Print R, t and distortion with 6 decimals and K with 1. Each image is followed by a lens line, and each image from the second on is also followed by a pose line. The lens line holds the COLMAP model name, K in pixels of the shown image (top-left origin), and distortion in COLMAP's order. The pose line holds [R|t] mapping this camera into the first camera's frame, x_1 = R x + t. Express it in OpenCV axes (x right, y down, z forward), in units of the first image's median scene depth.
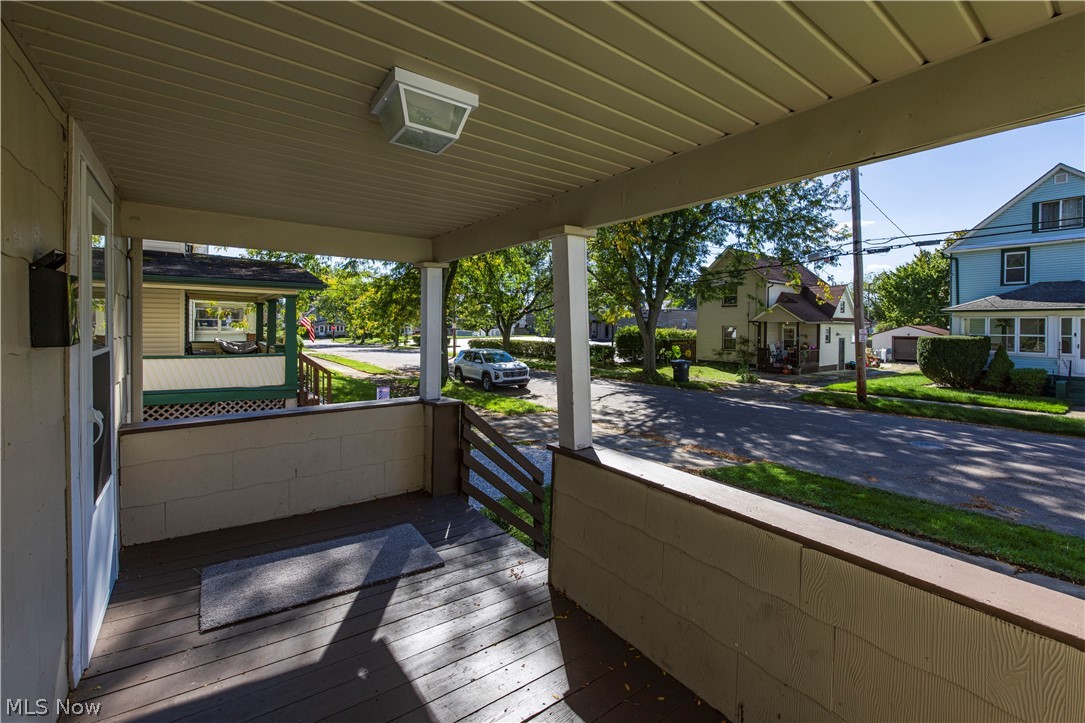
lens RADIAL K [[452.4, 0, 562.1], [0, 452.4, 326.9], [0, 0, 1]] dist [-0.003802, -0.000338]
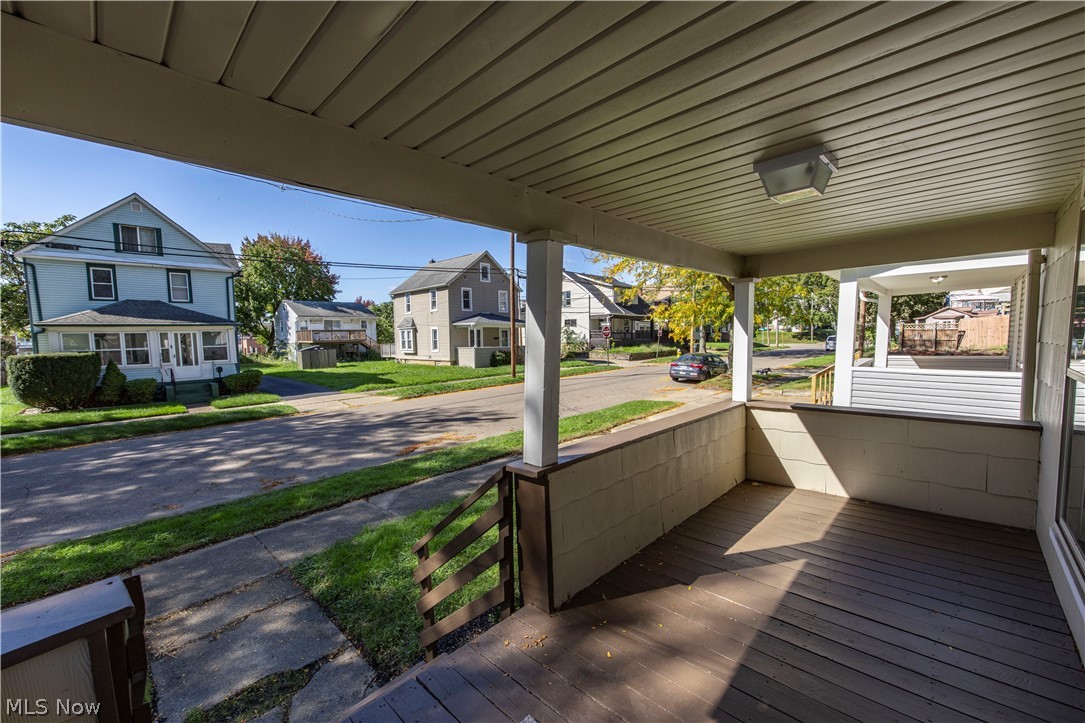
lens RADIAL K [[433.5, 0, 546.1], [0, 433.5, 366.2], [0, 0, 1]] dist [0.001423, 0.000053]
pose [[-0.133796, -0.079392, 0.987824, -0.125219], [0.024064, 0.996232, 0.083327, -0.002814], [-0.990717, 0.034920, -0.131381, 0.158226]]
